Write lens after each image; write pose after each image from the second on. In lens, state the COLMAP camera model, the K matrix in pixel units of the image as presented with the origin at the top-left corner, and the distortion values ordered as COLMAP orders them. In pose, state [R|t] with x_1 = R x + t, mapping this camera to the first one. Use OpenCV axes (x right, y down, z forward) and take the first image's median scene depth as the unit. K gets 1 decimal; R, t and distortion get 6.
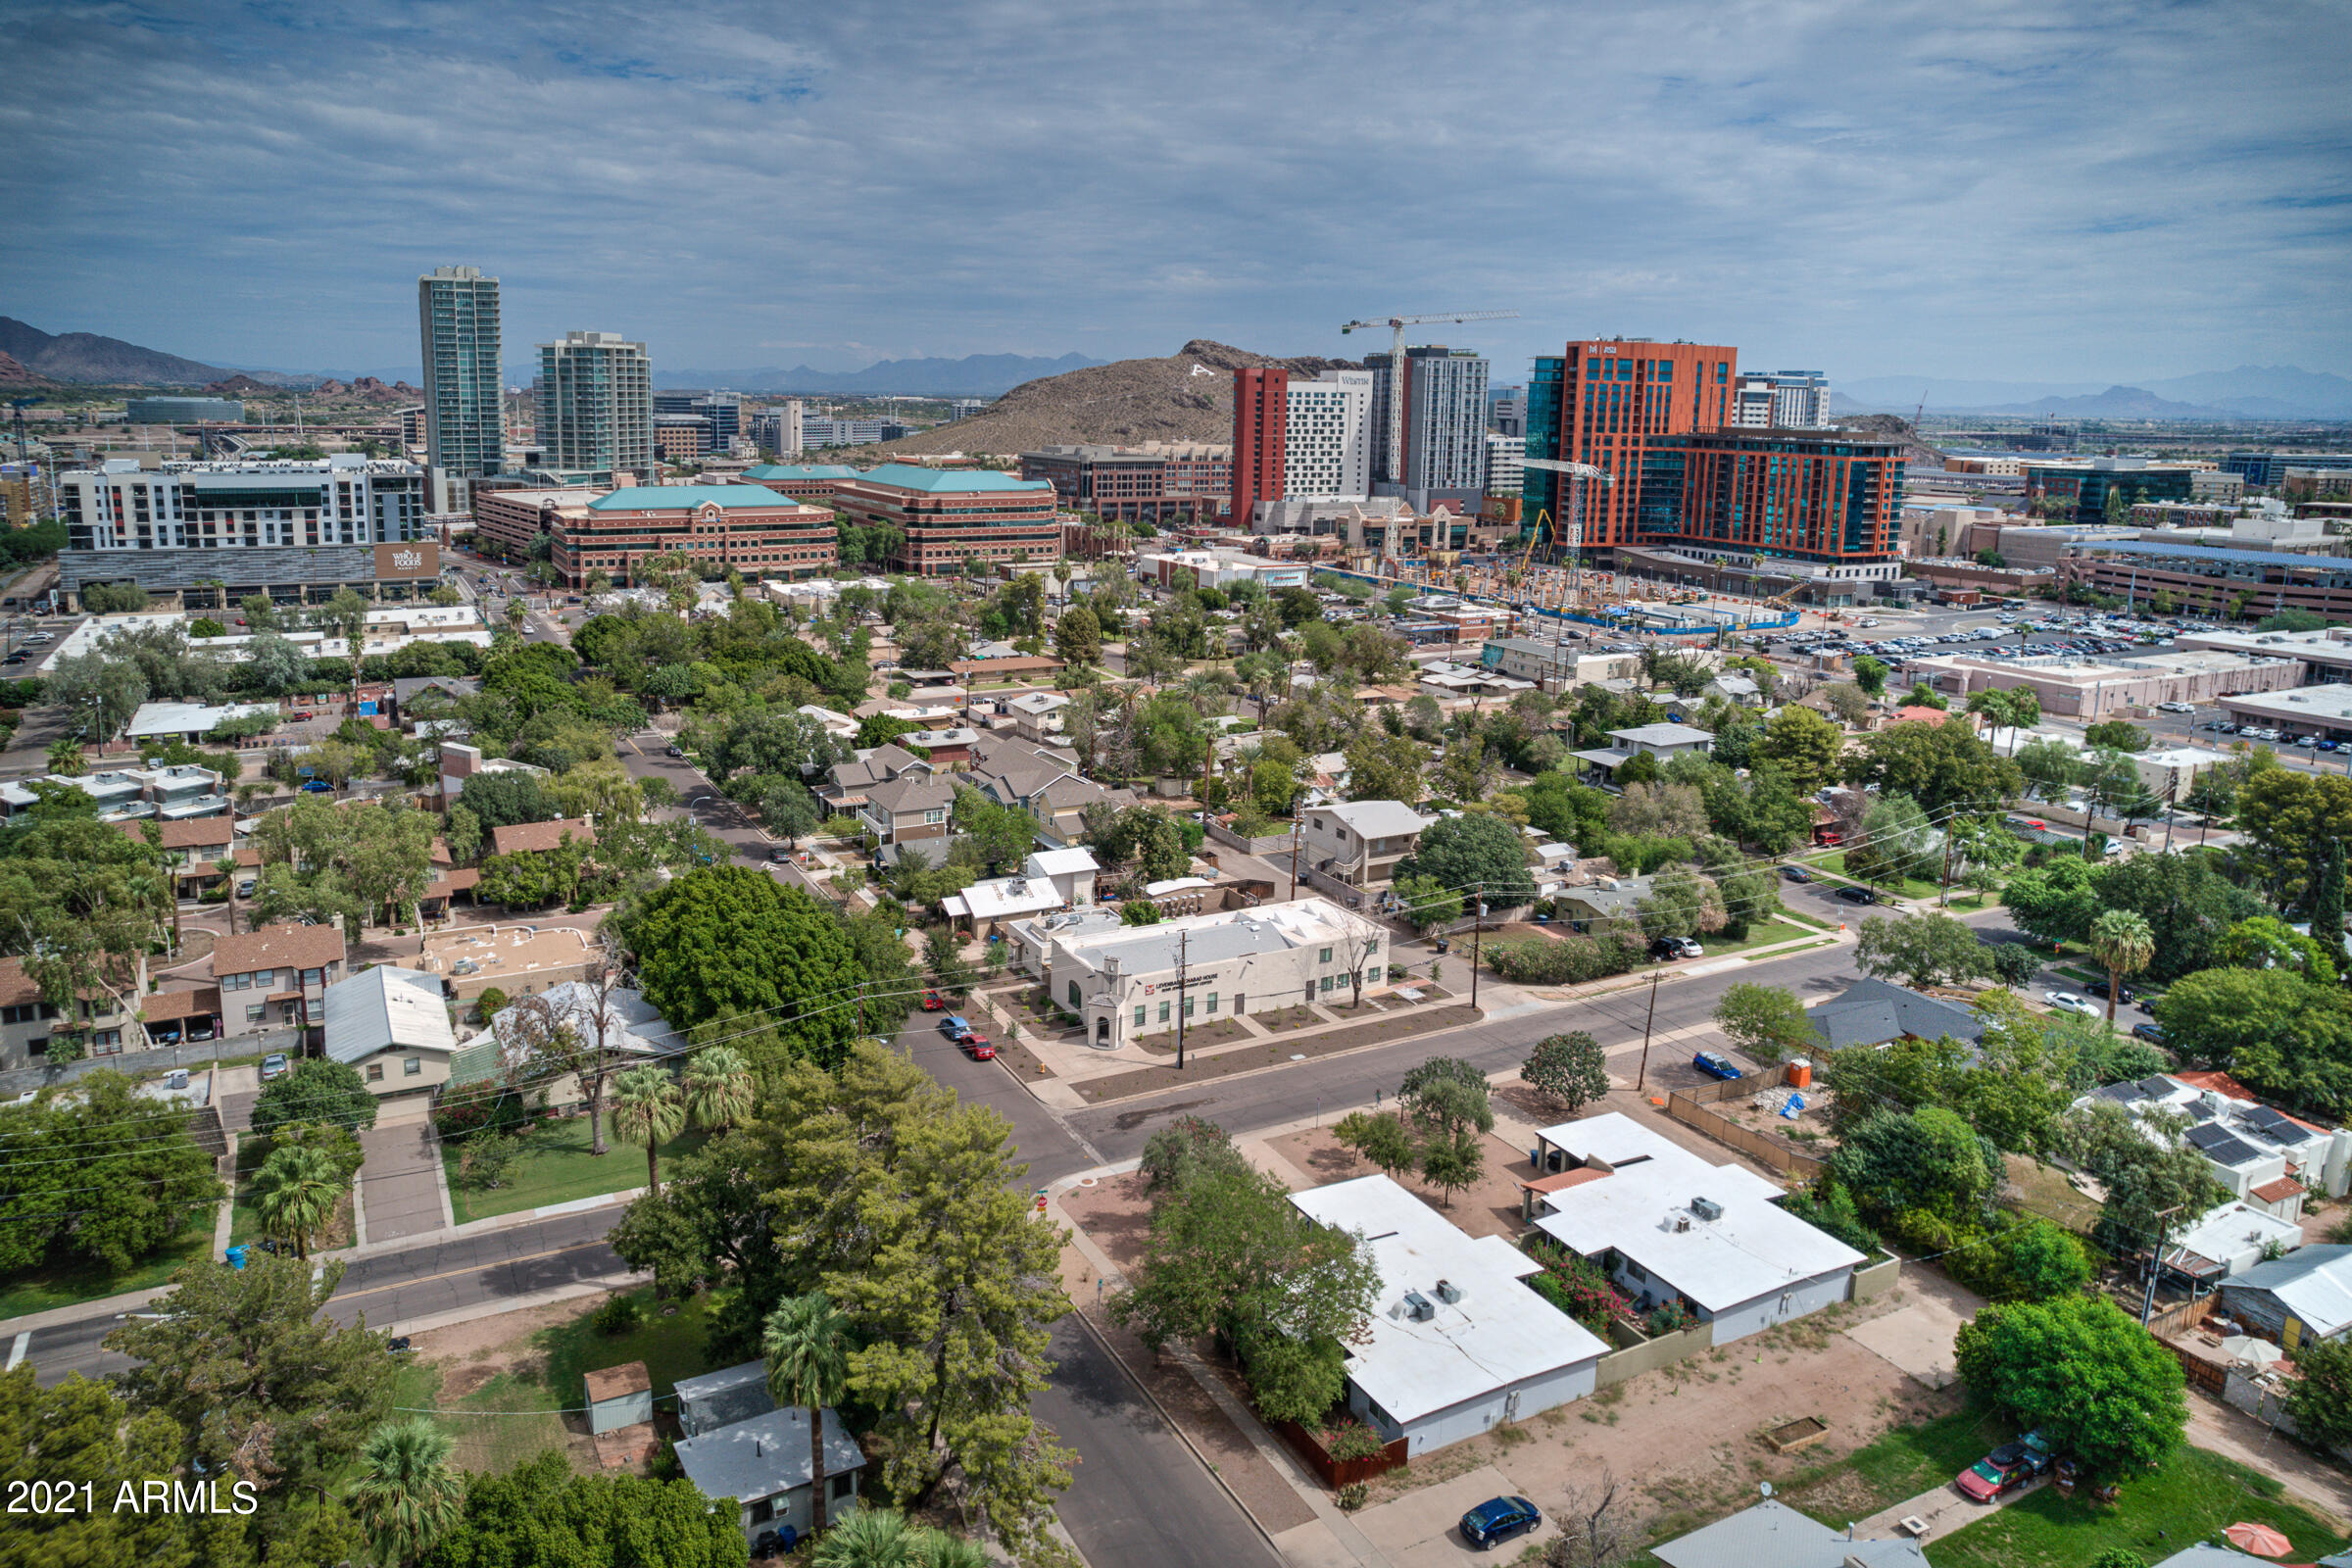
lens RADIAL K [[1506.0, 0, 1156.0], [0, 1506.0, 787.5], [0, 0, 1]] dist [-0.059729, 0.066421]
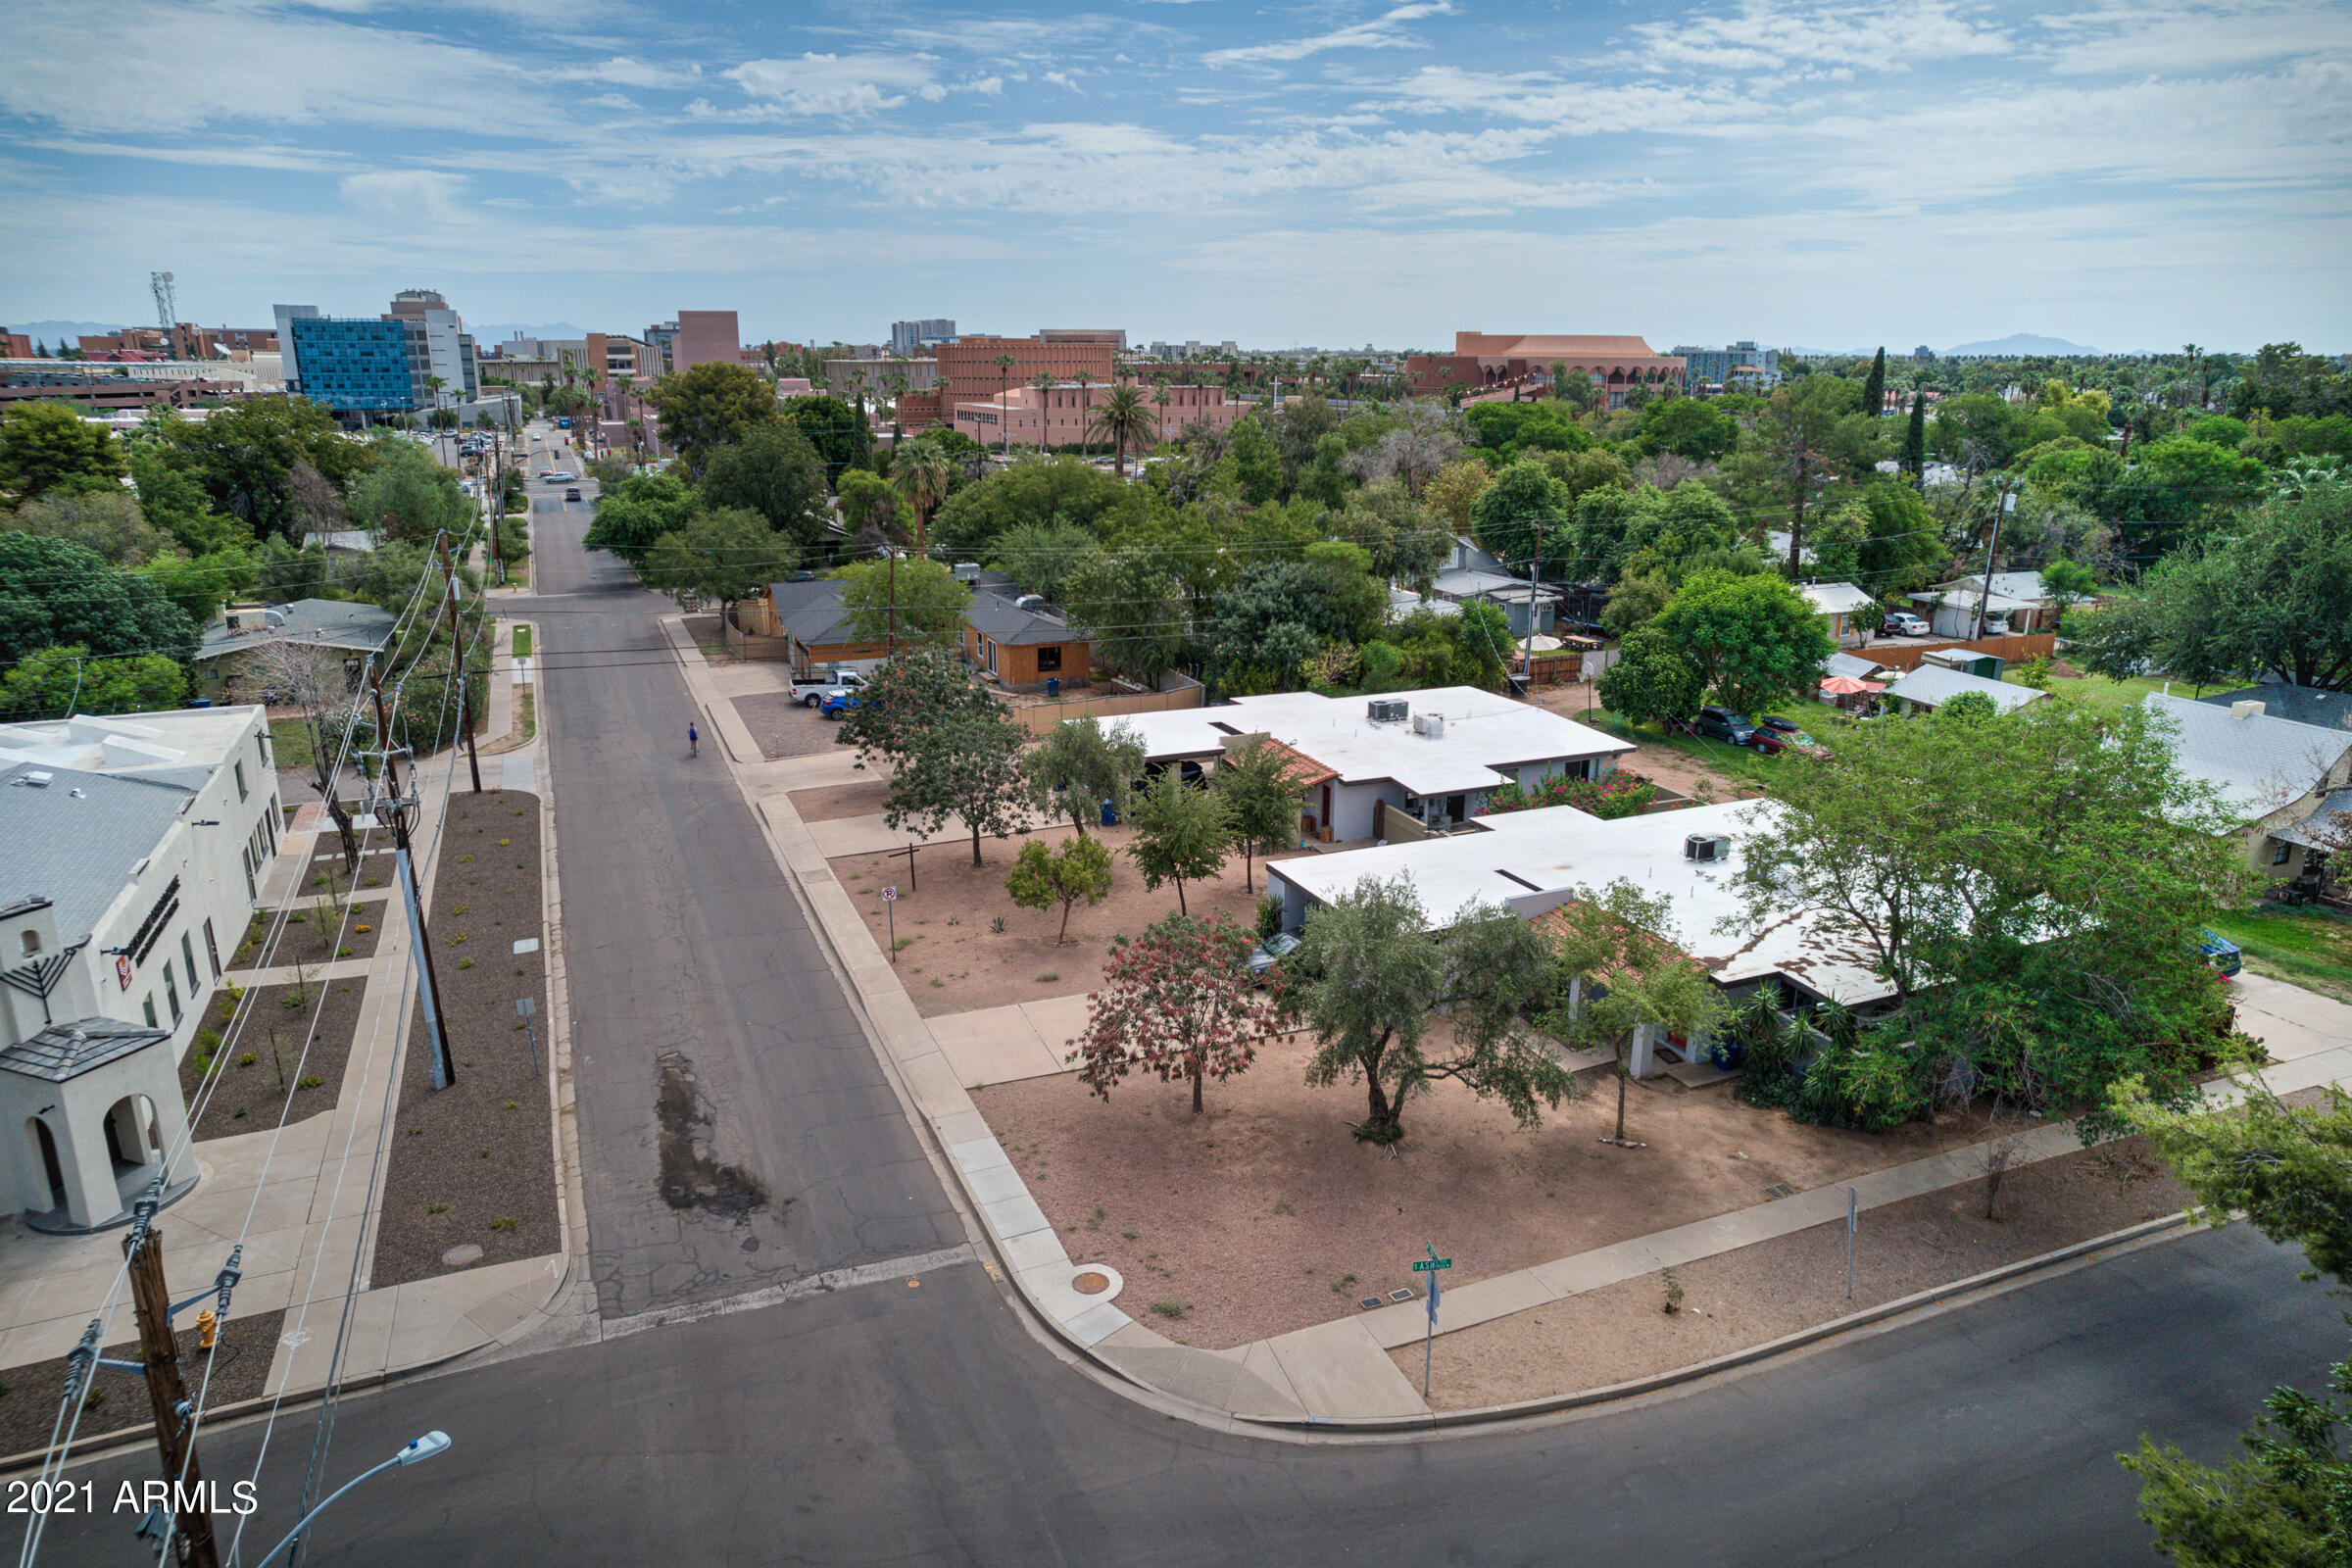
lens RADIAL K [[1477.8, 0, 1226.4], [0, 1477.8, 788.9], [0, 0, 1]] dist [-0.057028, 0.053932]
pose [[0.056217, -0.277289, 0.959140, -0.175960], [0.219780, 0.940533, 0.259028, 0.051530], [-0.973928, 0.196238, 0.113816, 0.510343]]
